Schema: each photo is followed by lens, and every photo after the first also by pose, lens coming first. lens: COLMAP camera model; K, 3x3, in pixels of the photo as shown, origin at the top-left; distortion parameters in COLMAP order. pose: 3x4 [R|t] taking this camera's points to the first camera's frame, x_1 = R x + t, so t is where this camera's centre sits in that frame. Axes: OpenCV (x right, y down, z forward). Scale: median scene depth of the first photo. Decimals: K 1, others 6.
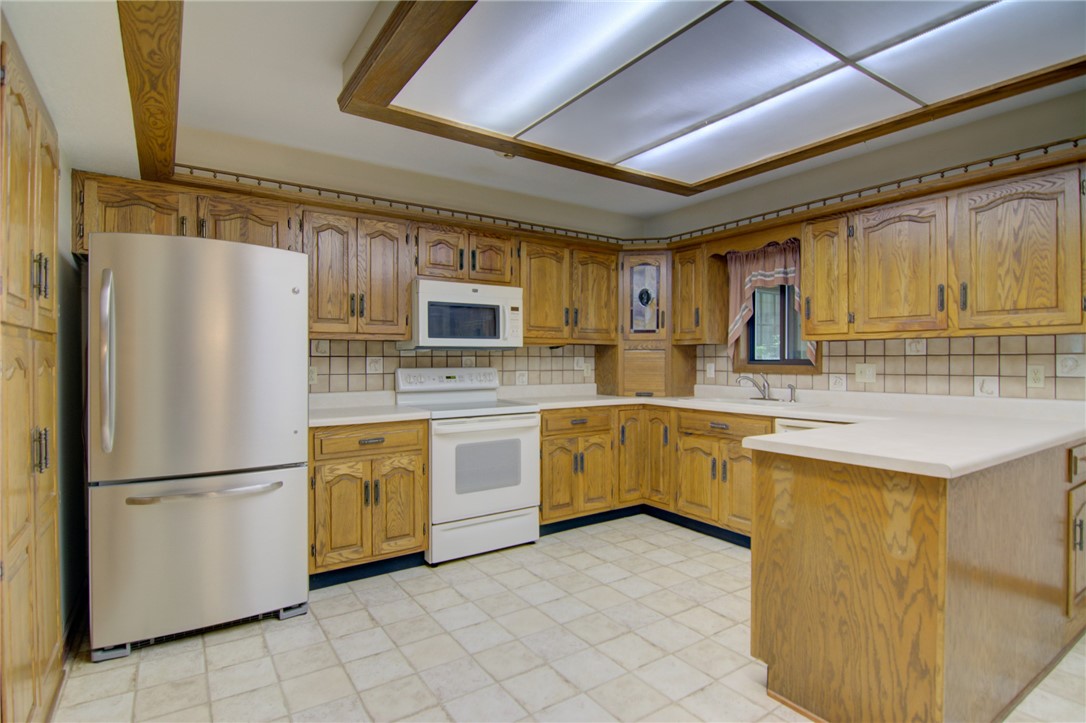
lens RADIAL K [[543.5, 0, 546.9], [0, 543.5, 359.3], [0, 0, 1]] dist [-0.001268, -0.013418]
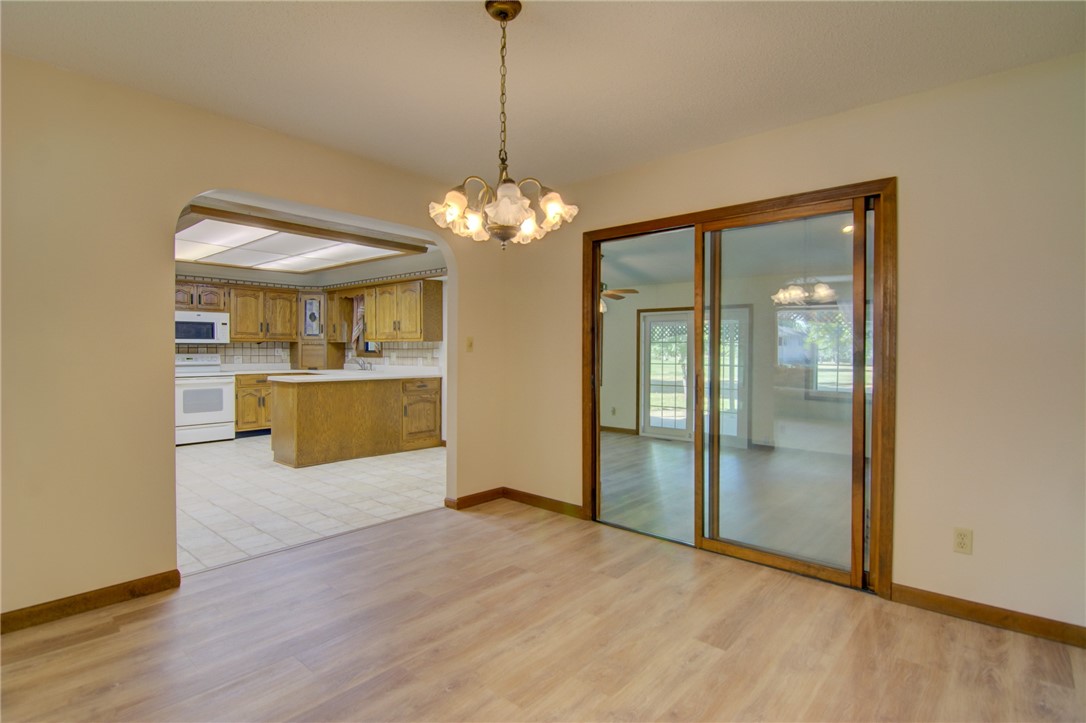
lens RADIAL K [[517.8, 0, 543.0], [0, 517.8, 361.5], [0, 0, 1]] dist [-0.000817, -0.032163]
pose [[0.966090, 0.000179, 0.258205, 0.618135], [-0.006377, 0.999711, 0.023169, -0.007716], [-0.258126, -0.024030, 0.965812, -1.190530]]
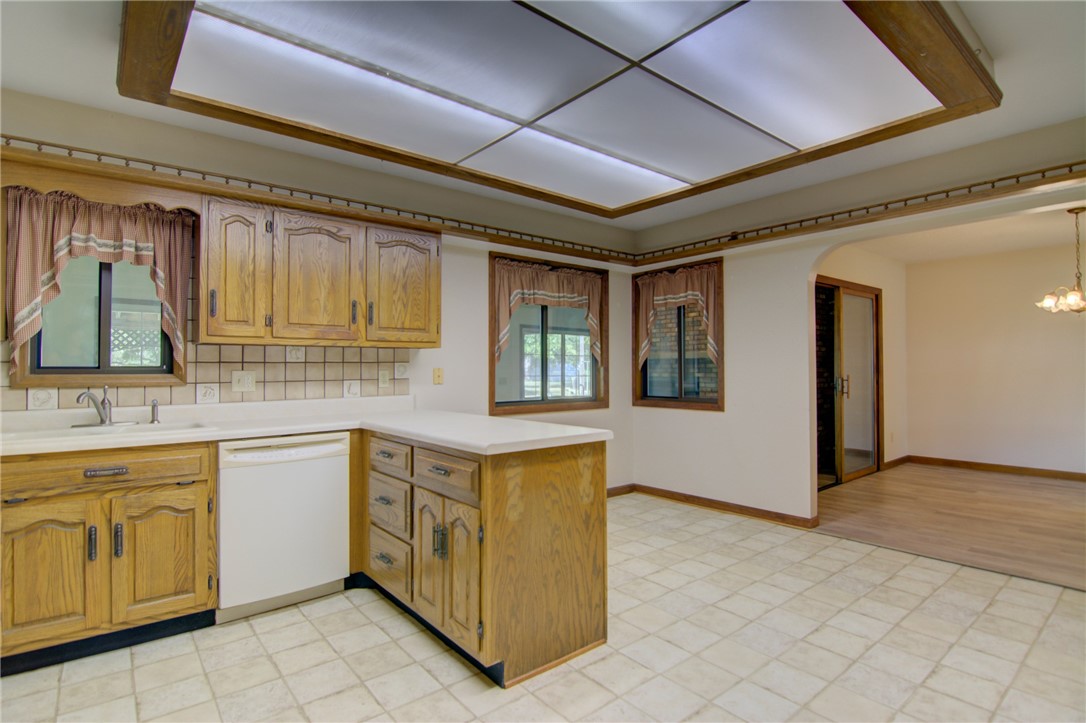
lens RADIAL K [[543.5, 0, 546.9], [0, 543.5, 359.3], [0, 0, 1]] dist [-0.001268, -0.013418]
pose [[-0.089583, 0.015268, 0.995862, -0.356133], [0.001799, 0.999883, -0.015168, 0.003019], [-0.995978, 0.000433, -0.089600, 0.560176]]
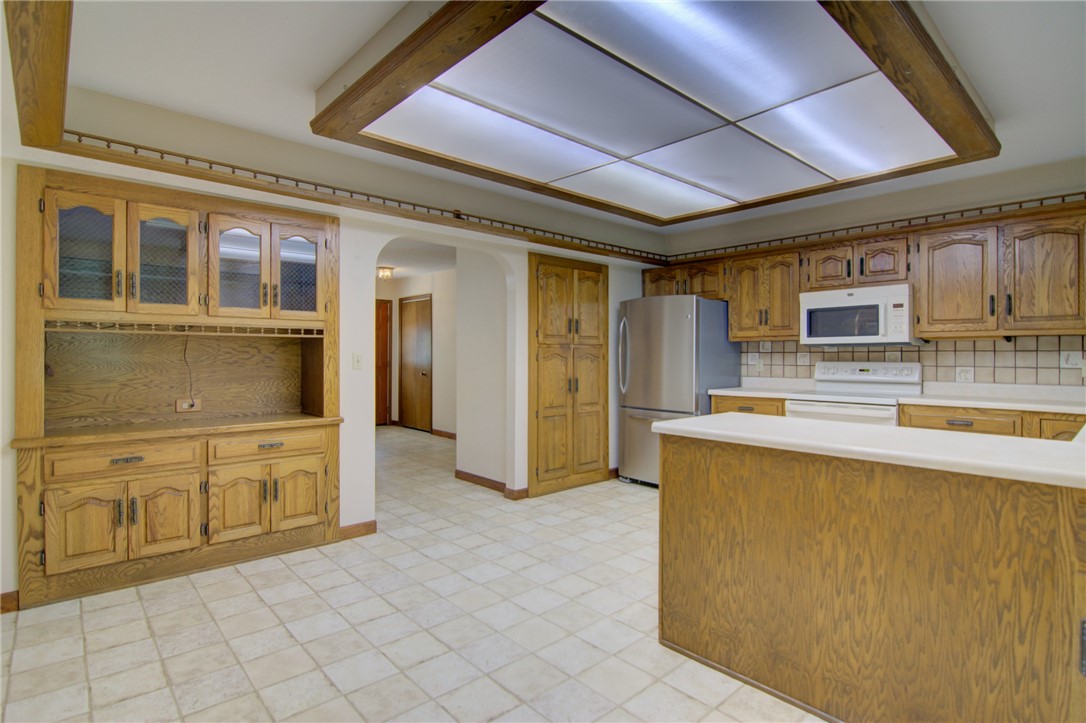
lens RADIAL K [[543.5, 0, 546.9], [0, 543.5, 359.3], [0, 0, 1]] dist [-0.001268, -0.013418]
pose [[0.144584, 0.009228, -0.989450, 0.930571], [0.002895, 0.999948, 0.009748, -0.002807], [0.989488, -0.004274, 0.144550, 0.201012]]
